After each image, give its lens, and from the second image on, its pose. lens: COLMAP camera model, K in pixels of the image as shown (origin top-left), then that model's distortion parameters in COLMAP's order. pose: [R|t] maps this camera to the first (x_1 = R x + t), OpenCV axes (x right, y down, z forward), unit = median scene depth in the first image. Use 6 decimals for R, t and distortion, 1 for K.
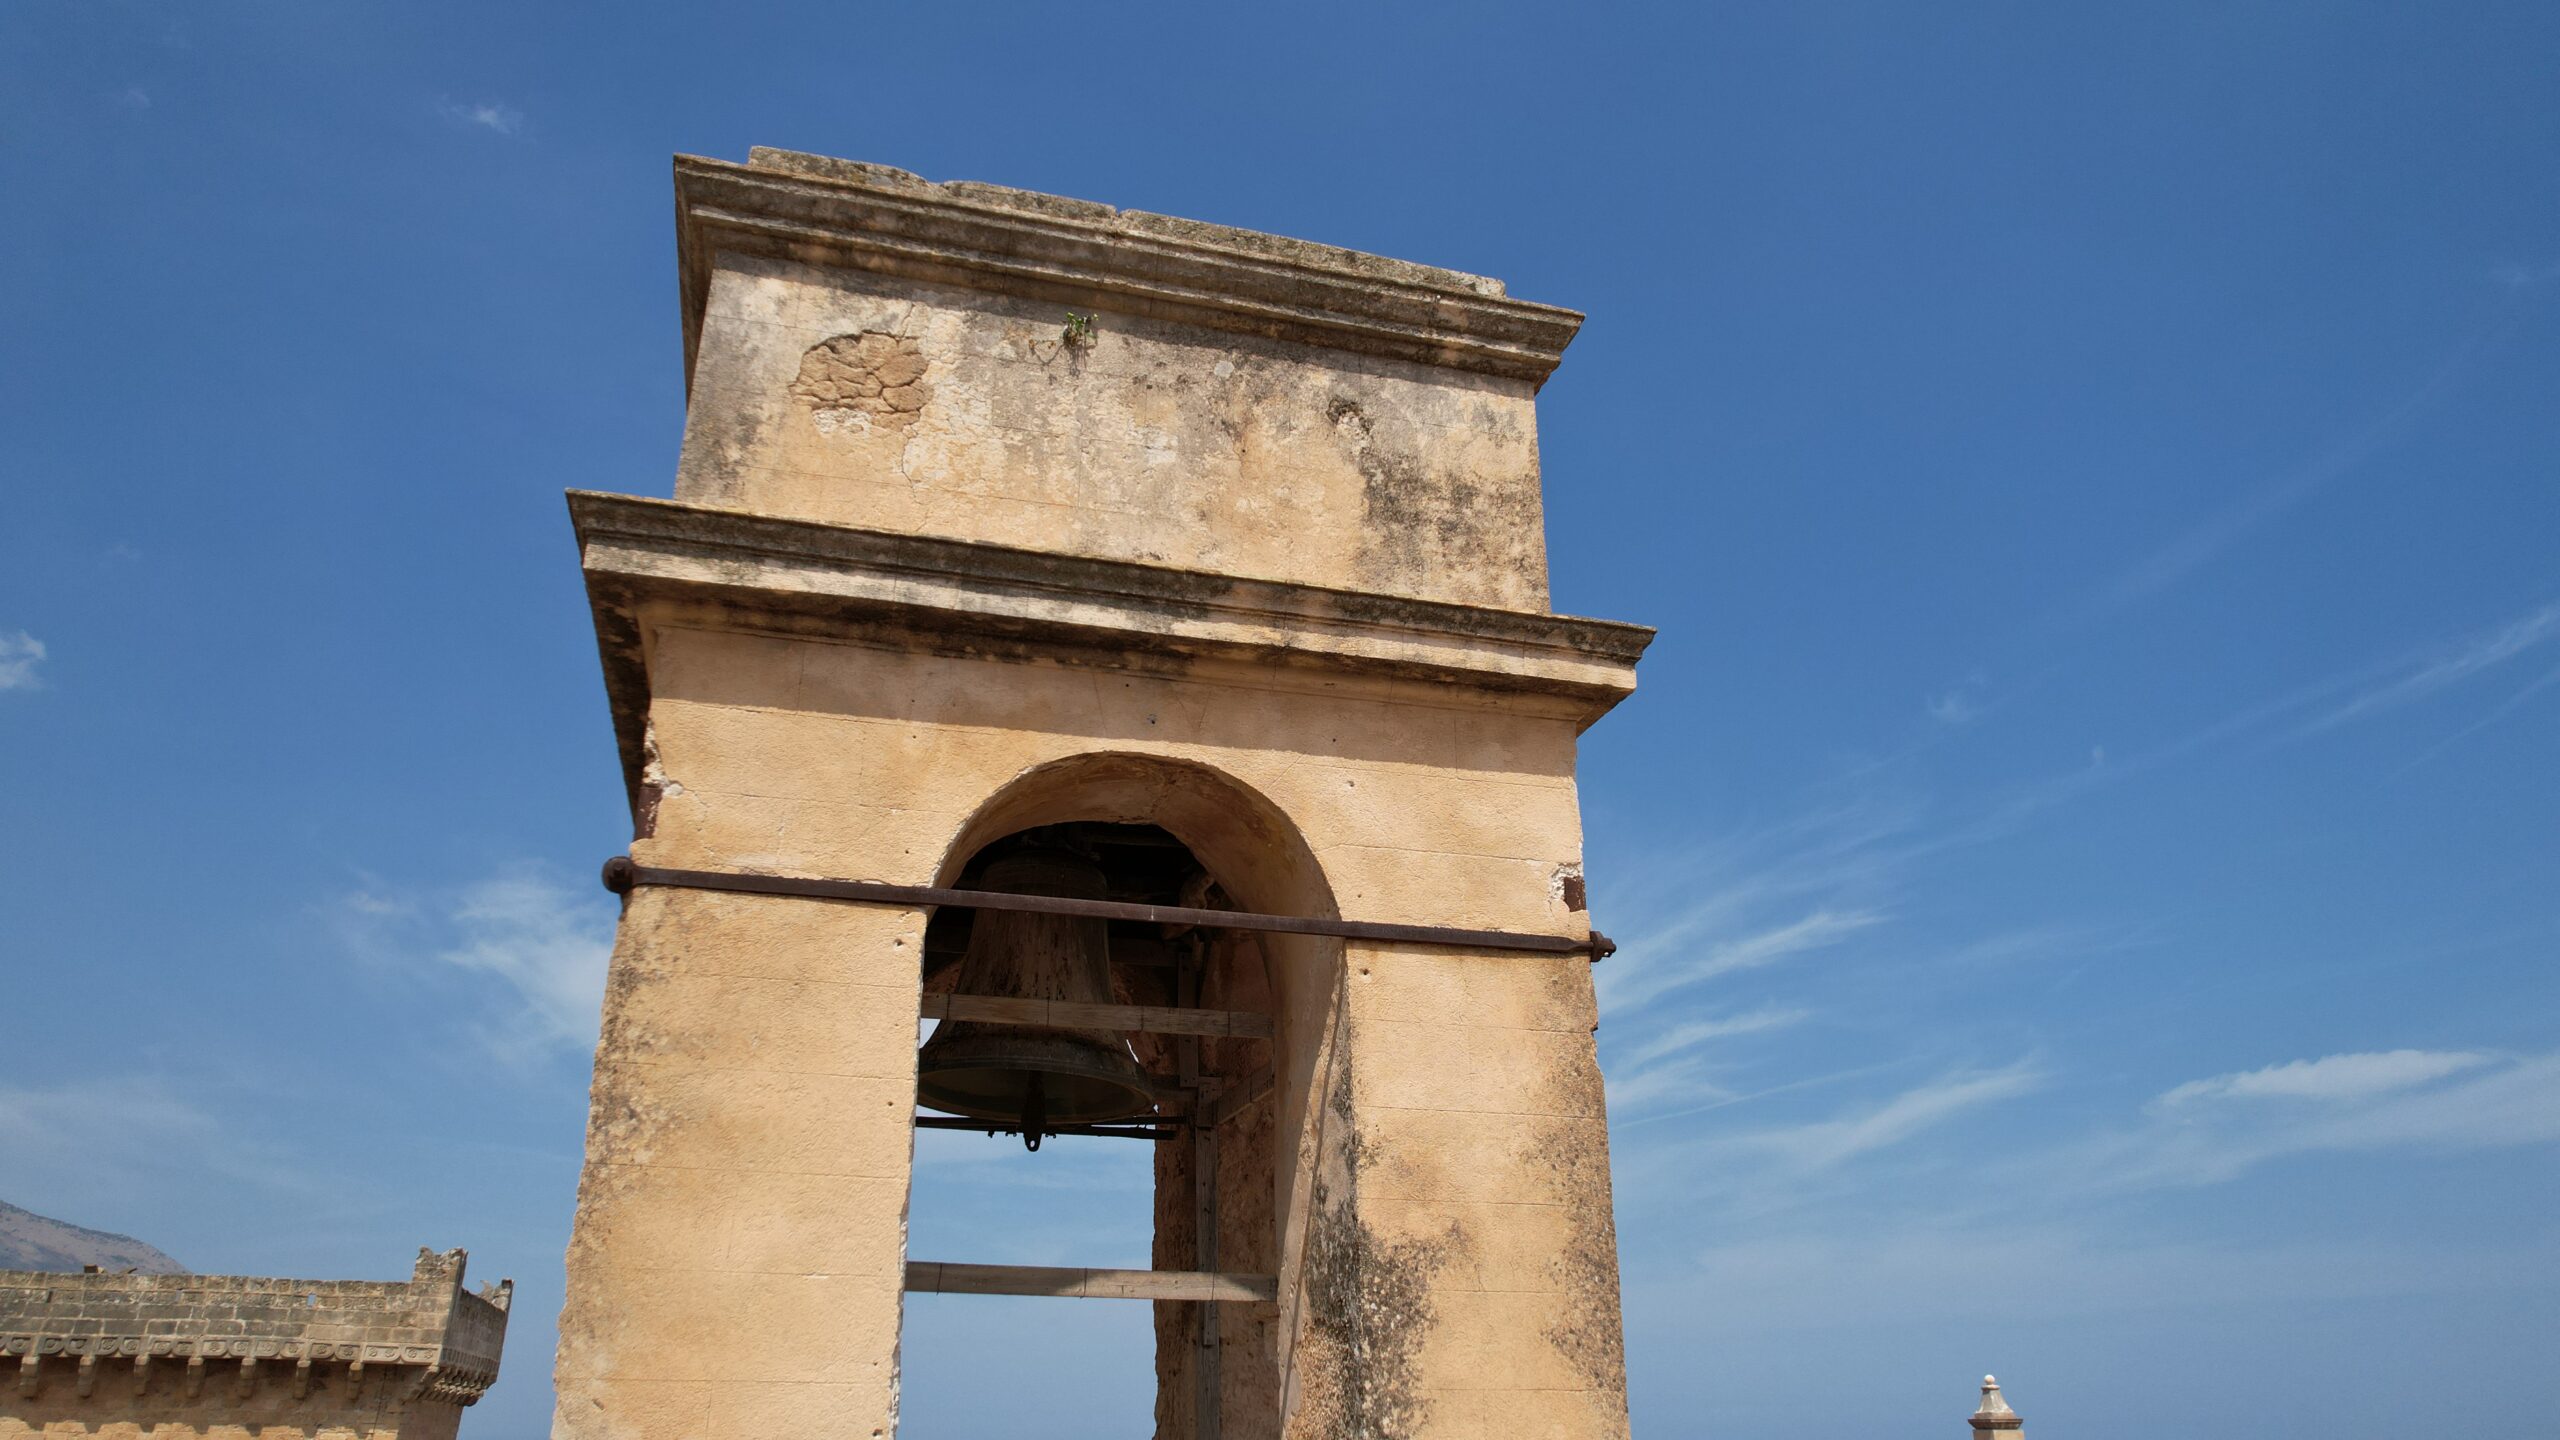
lens RADIAL K [[1626.1, 0, 1279.5], [0, 1626.1, 728.2], [0, 0, 1]] dist [-0.068286, 0.058276]
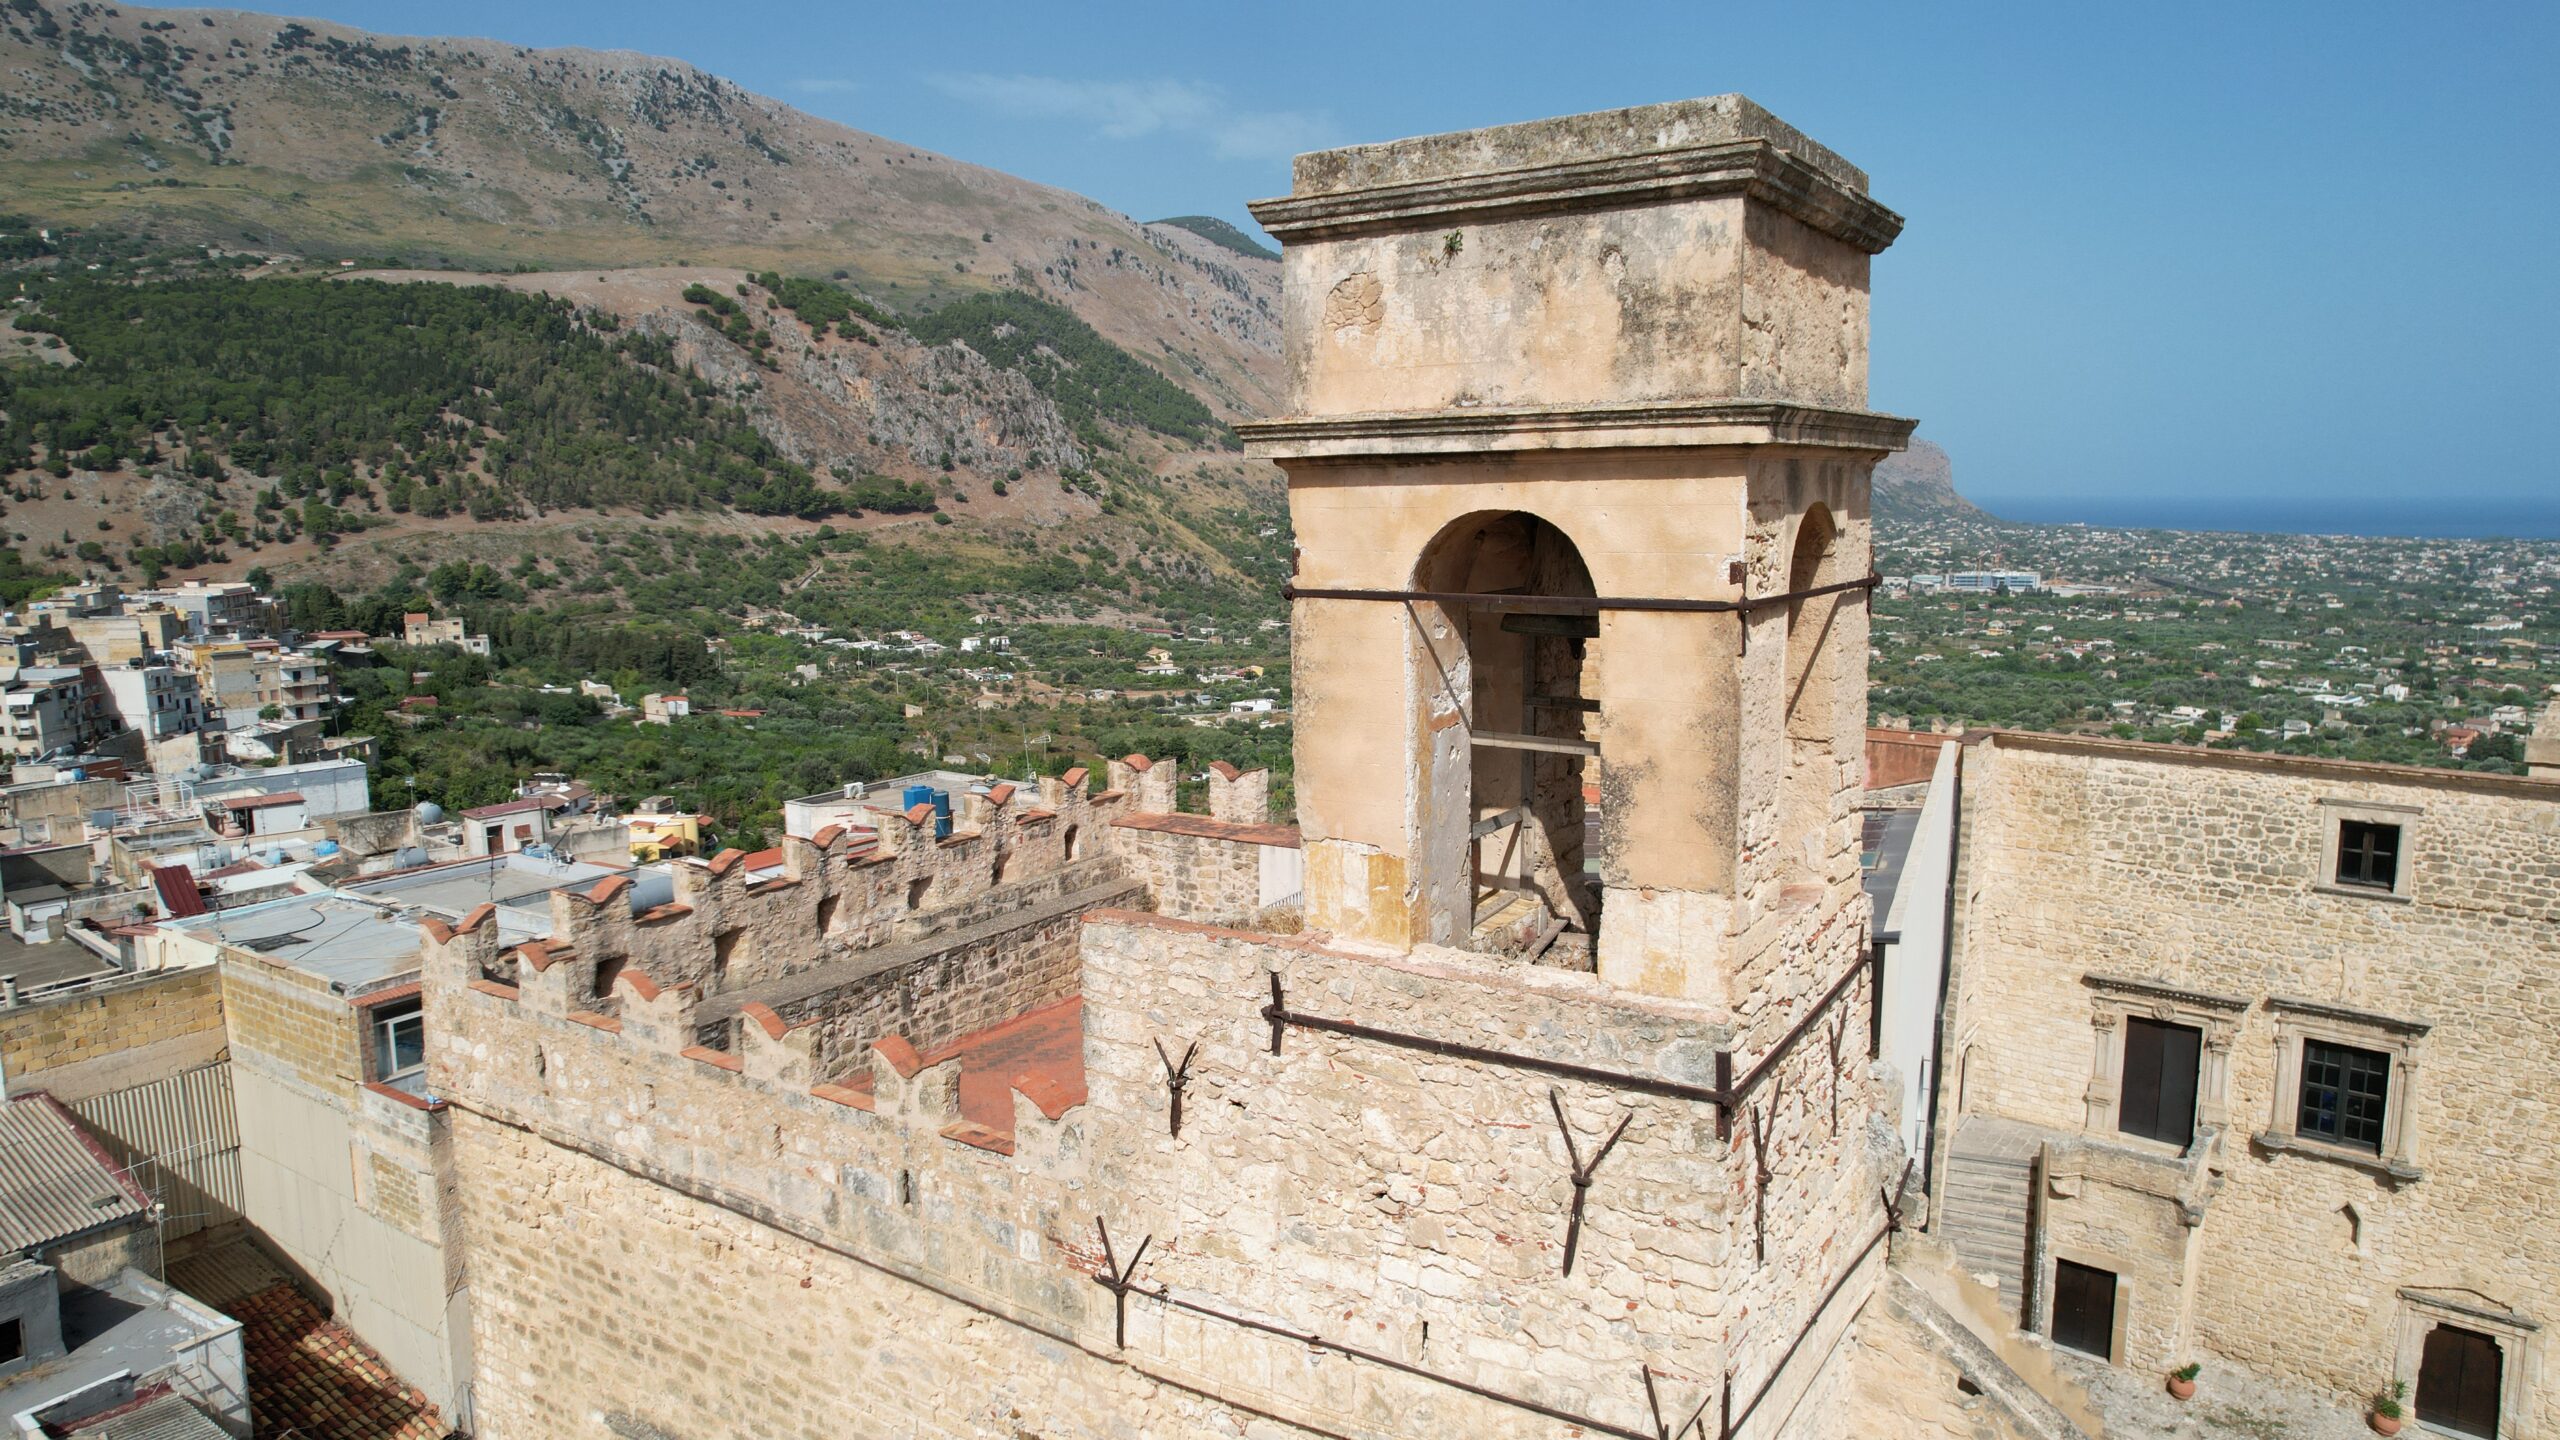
lens RADIAL K [[1626.1, 0, 1296.5], [0, 1626.1, 738.3], [0, 0, 1]] dist [-0.068286, 0.058276]
pose [[0.652673, 0.108256, -0.749866, 1.123869], [0.308240, 0.866184, 0.393337, -0.528382], [0.692103, -0.487859, 0.531966, -0.266409]]
